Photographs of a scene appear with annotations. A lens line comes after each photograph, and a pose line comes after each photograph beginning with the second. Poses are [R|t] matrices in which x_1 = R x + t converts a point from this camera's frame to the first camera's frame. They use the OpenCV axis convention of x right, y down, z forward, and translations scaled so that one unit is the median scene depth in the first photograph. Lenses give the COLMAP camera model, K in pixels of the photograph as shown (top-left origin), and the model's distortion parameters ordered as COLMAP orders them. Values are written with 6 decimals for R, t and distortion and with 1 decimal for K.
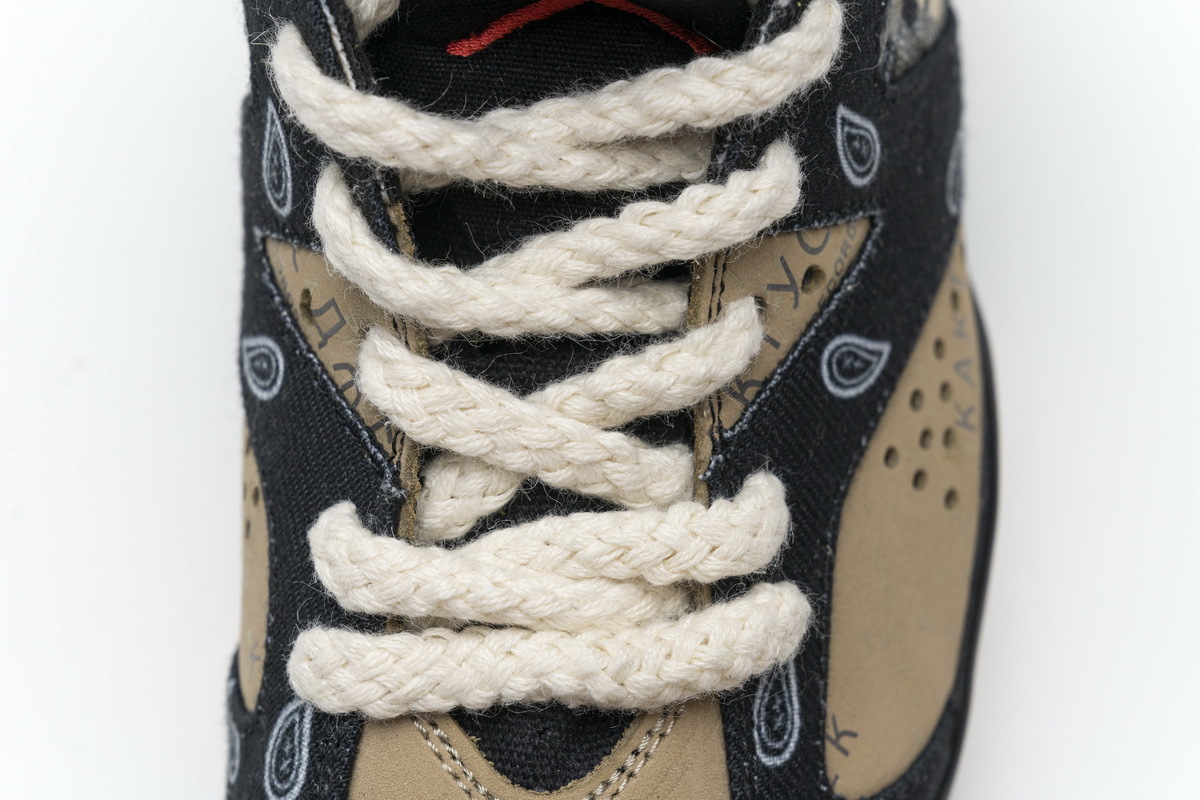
lens RADIAL K [[2355.5, 0, 602.0], [0, 2355.5, 400.0], [0, 0, 1]] dist [0.027852, 0.000000]
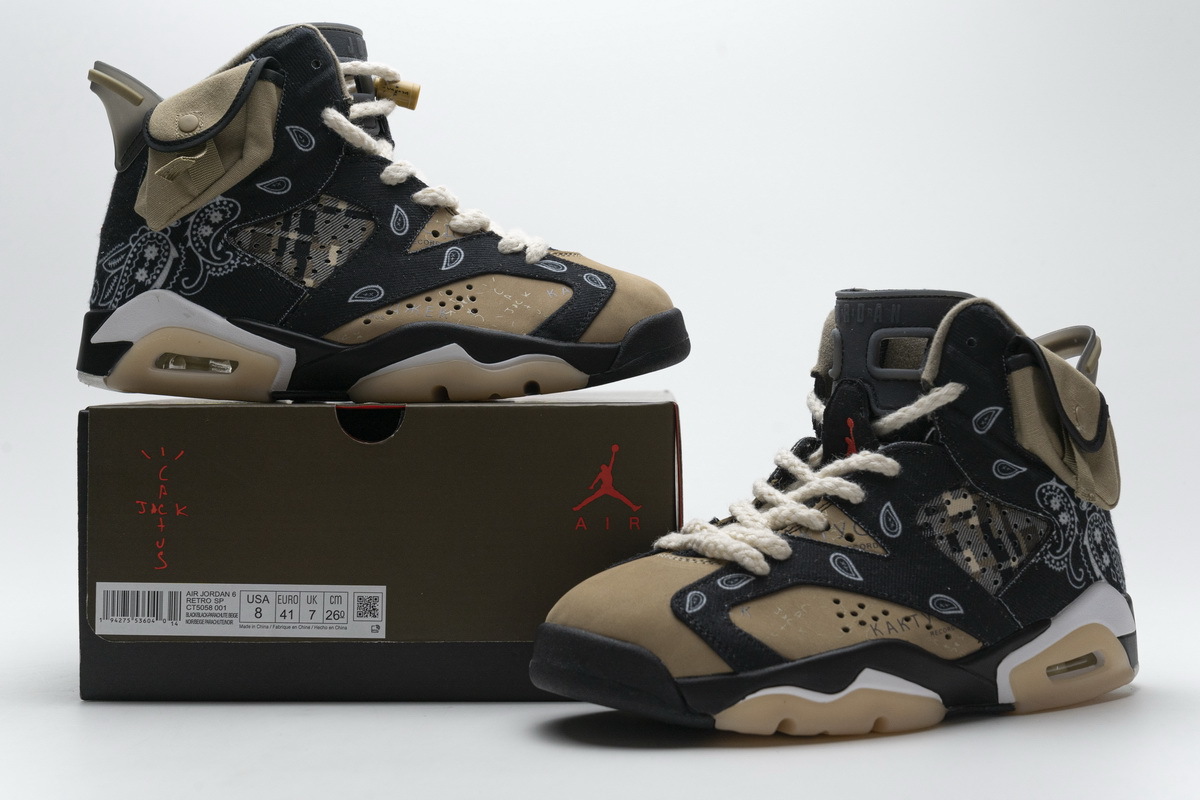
lens RADIAL K [[1837.5, 0, 597.5], [0, 1837.5, 398.3], [0, 0, 1]] dist [0.034939, 0.000000]
pose [[0.495368, 0.001317, -0.868682, 2.111706], [-0.814644, 0.347902, -0.464025, 1.334004], [0.301605, 0.937530, 0.173413, 0.306099]]
